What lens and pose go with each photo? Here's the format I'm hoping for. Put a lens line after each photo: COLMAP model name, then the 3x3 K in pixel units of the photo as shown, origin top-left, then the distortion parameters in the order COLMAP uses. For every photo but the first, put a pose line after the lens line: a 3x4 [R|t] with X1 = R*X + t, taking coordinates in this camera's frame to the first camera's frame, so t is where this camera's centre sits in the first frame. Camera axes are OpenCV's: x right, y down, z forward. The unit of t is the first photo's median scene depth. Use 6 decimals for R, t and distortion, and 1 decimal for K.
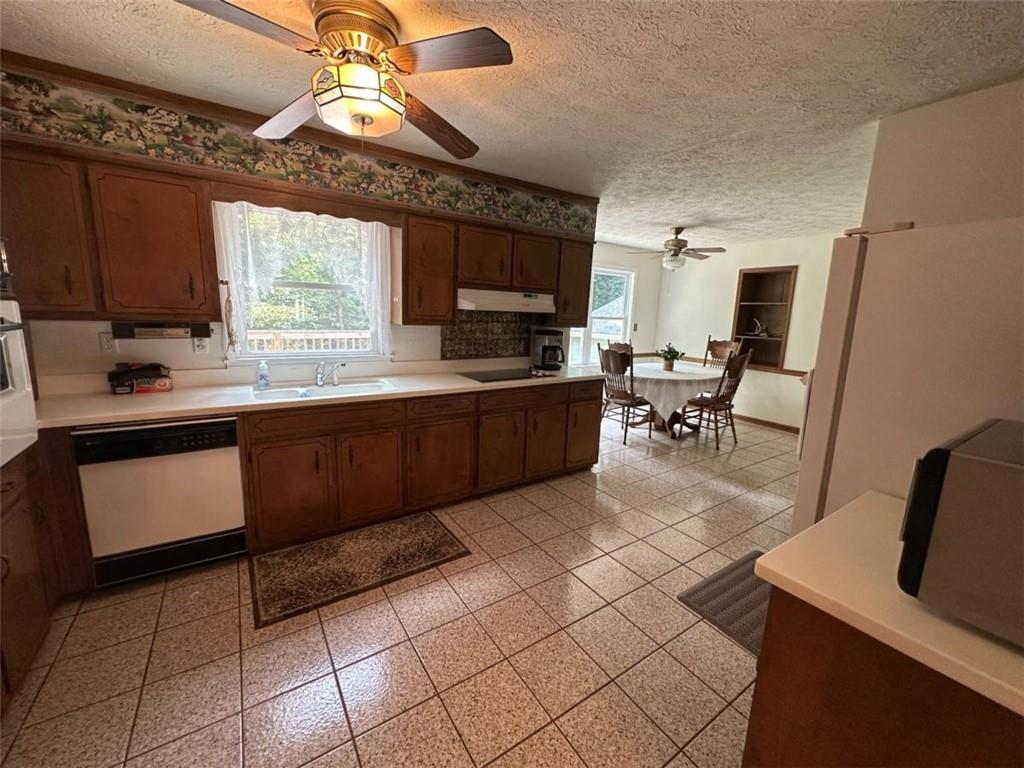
lens RADIAL K [[411.0, 0, 512.9], [0, 411.0, 383.3], [0, 0, 1]] dist [-0.001456, 0.000824]
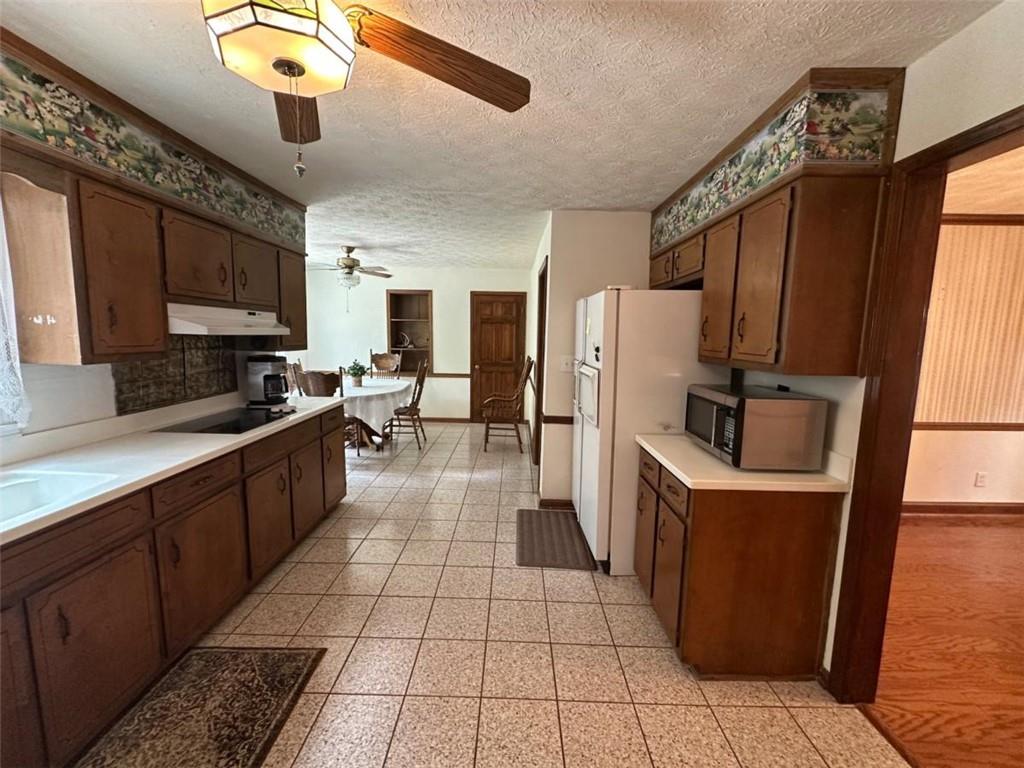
lens RADIAL K [[411.0, 0, 512.9], [0, 411.0, 383.3], [0, 0, 1]] dist [-0.001456, 0.000824]
pose [[0.563627, -0.124600, 0.816578, -0.358788], [0.146356, 0.987981, 0.049735, -0.051911], [-0.812960, 0.091479, 0.575089, 0.169003]]
